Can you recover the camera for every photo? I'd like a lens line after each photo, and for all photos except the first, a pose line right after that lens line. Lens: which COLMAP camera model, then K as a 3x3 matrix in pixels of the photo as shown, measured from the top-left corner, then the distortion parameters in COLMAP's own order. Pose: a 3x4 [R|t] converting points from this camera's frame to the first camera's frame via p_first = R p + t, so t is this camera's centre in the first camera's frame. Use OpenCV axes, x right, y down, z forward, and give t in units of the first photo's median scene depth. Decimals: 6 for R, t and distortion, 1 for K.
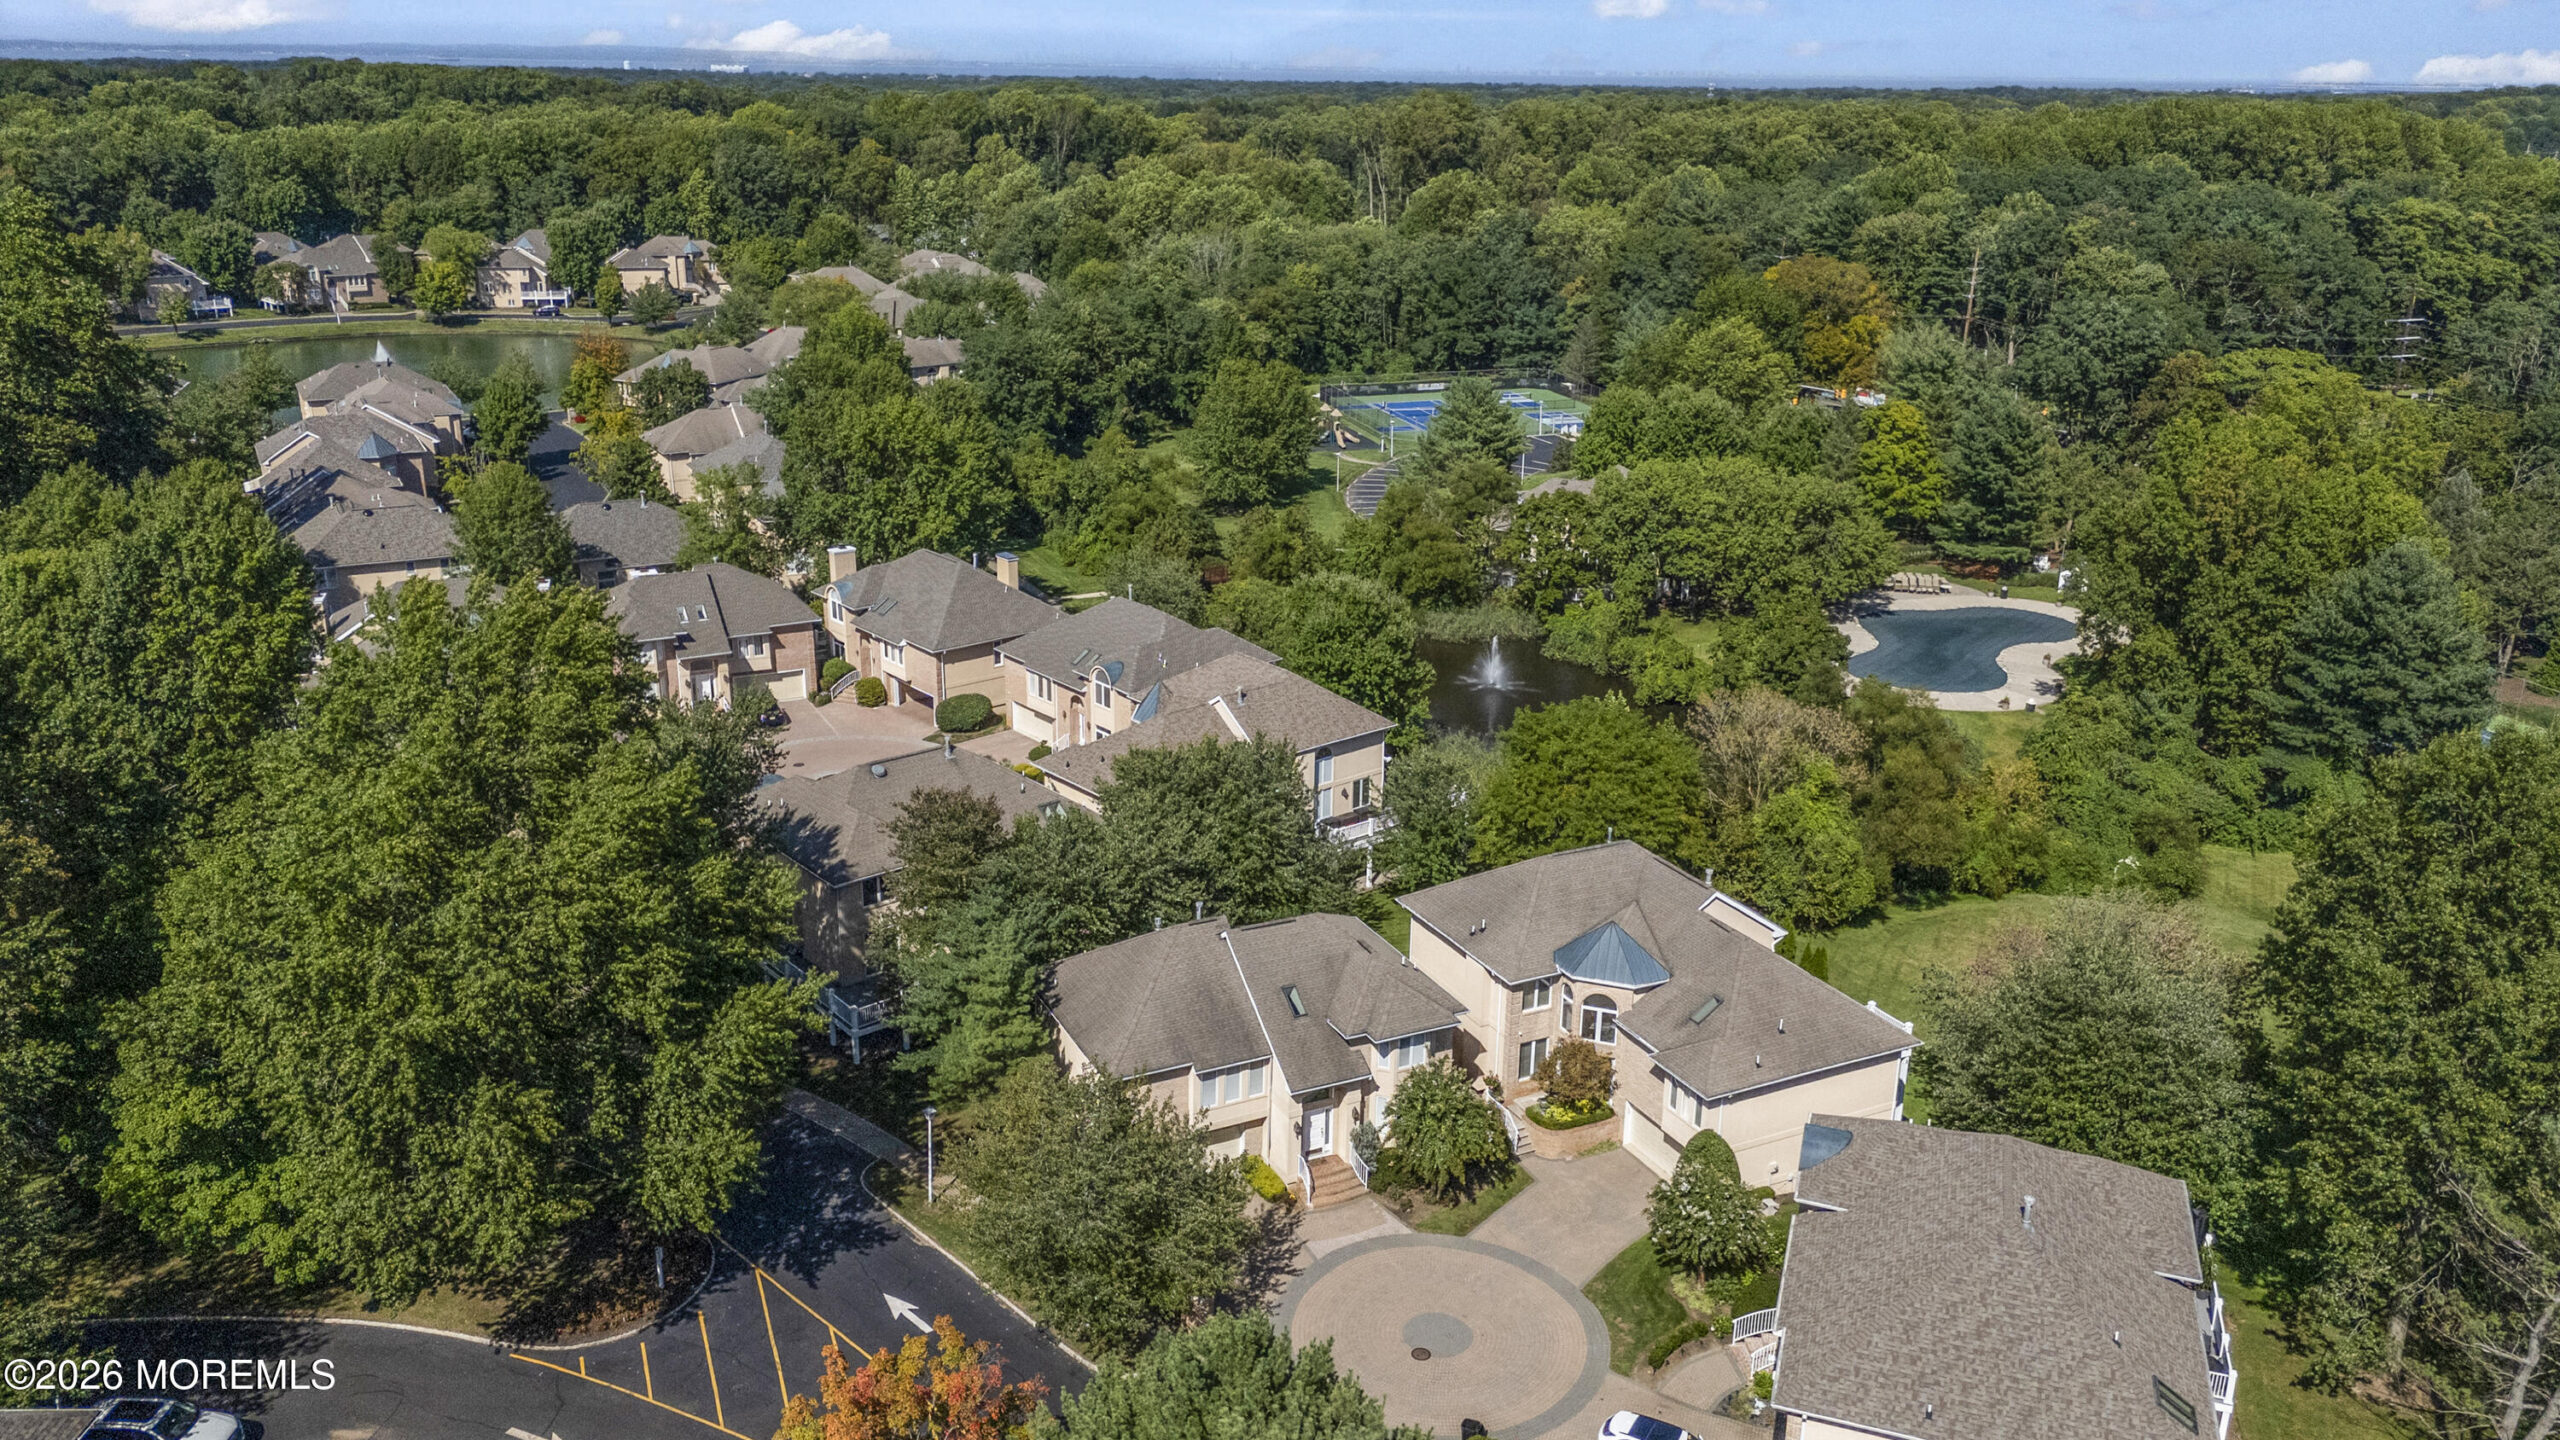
lens RADIAL K [[1905.6, 0, 1287.5], [0, 1905.6, 720.1], [0, 0, 1]] dist [0.080507, -0.081896]
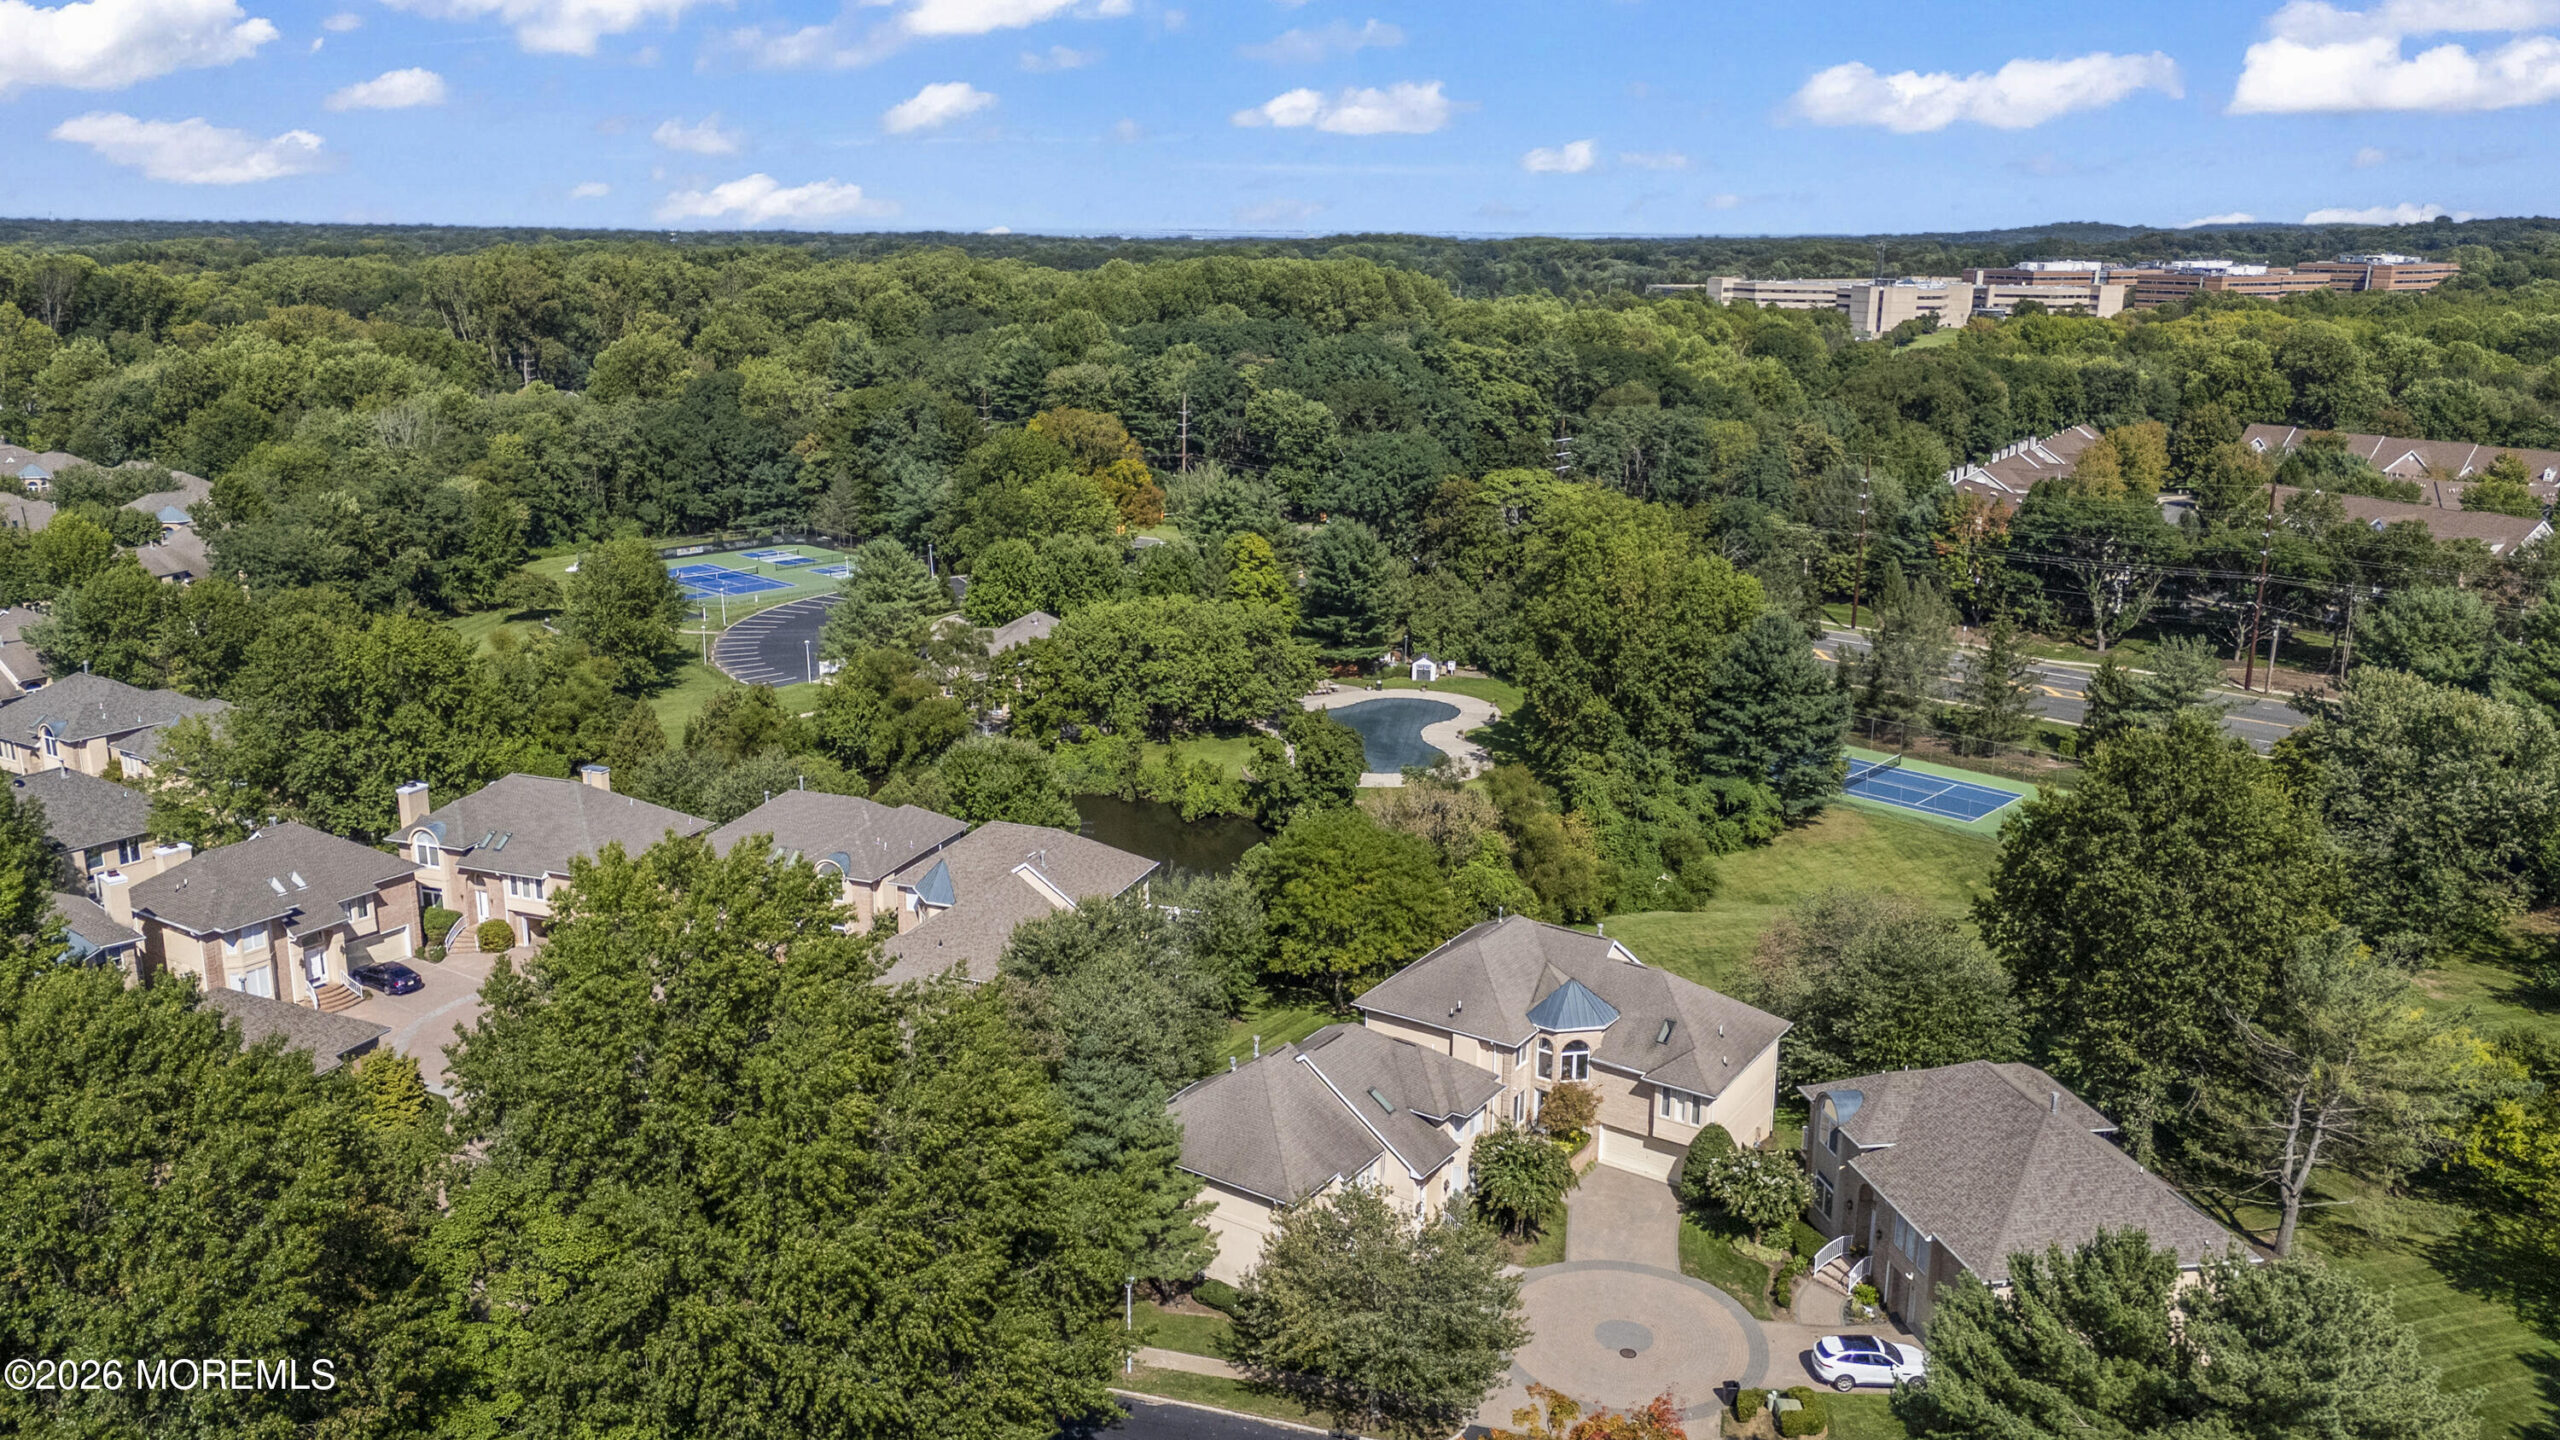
lens RADIAL K [[1905.6, 0, 1287.5], [0, 1905.6, 720.1], [0, 0, 1]] dist [0.080507, -0.081896]
pose [[0.864101, -0.129046, 0.486495, -0.227184], [0.161372, 0.986579, -0.024929, -0.022694], [-0.476748, 0.100048, 0.873328, 0.003189]]
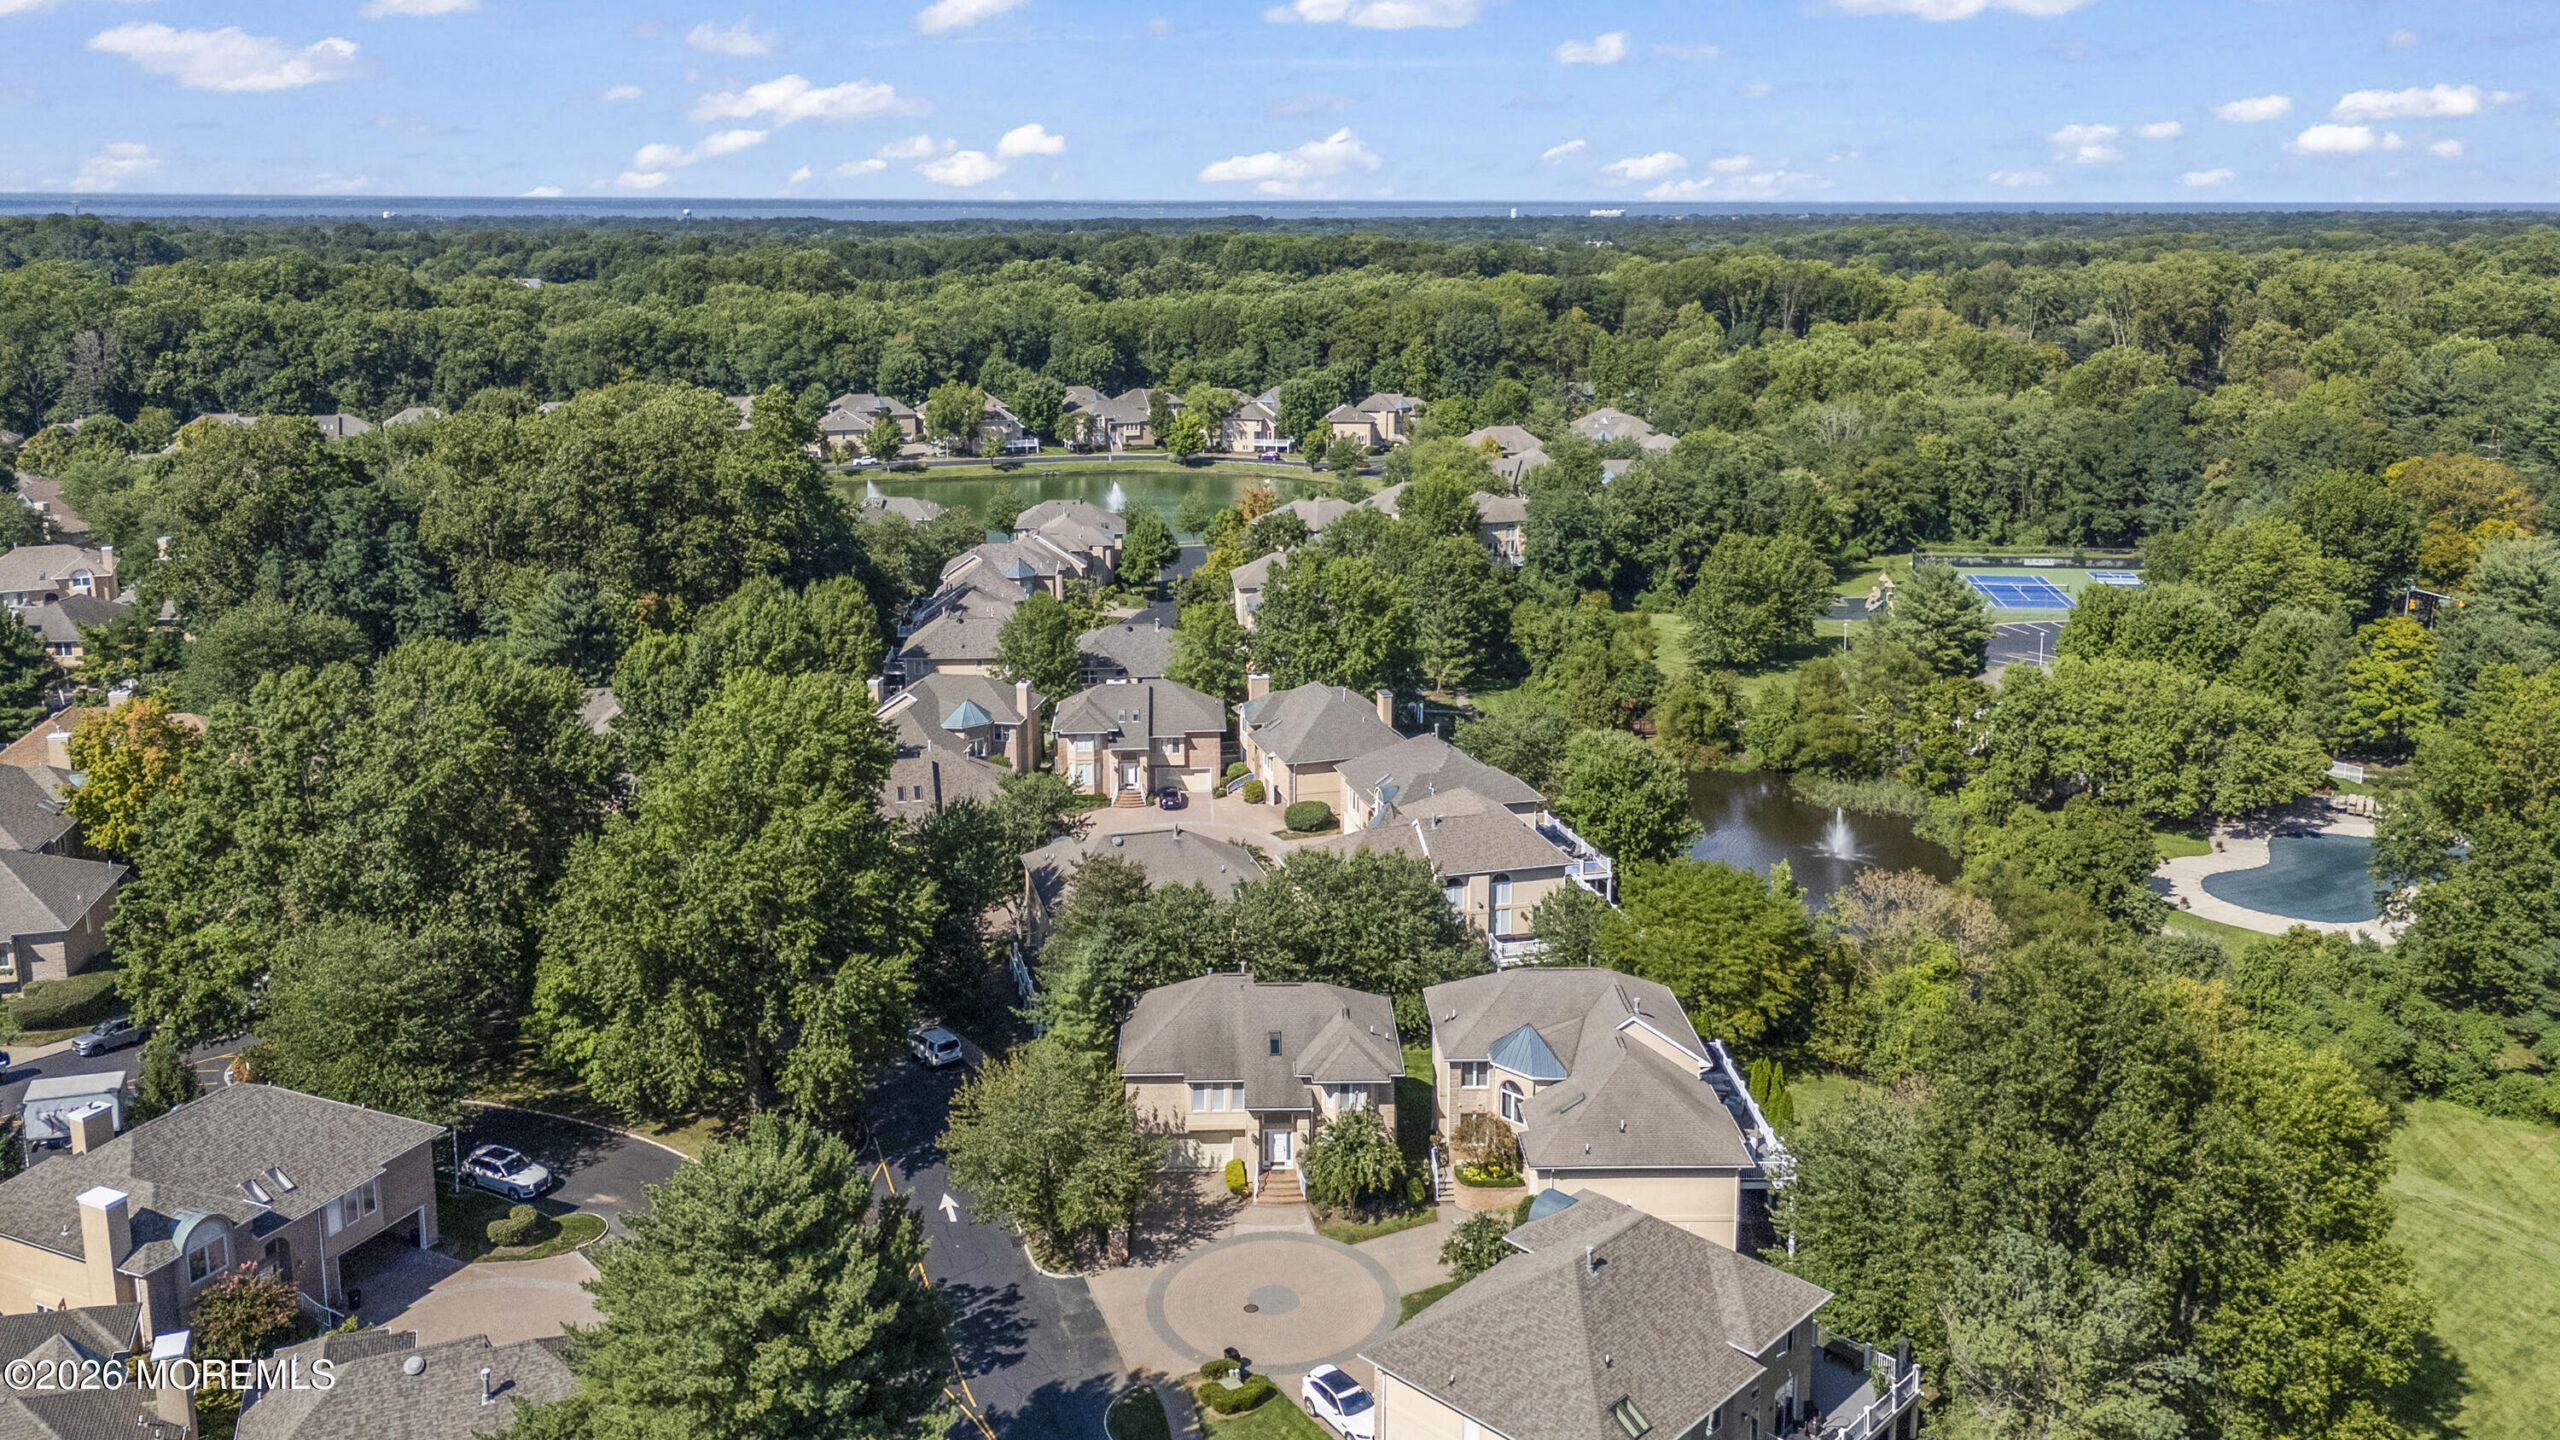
lens RADIAL K [[1951.8, 0, 1280.1], [0, 1951.8, 599.9], [0, 0, 1]] dist [0.090466, -0.111716]
pose [[0.907105, 0.067728, -0.415419, 0.217772], [-0.120979, 0.987275, -0.103208, -0.006221], [0.403143, 0.143878, 0.903756, -0.105687]]
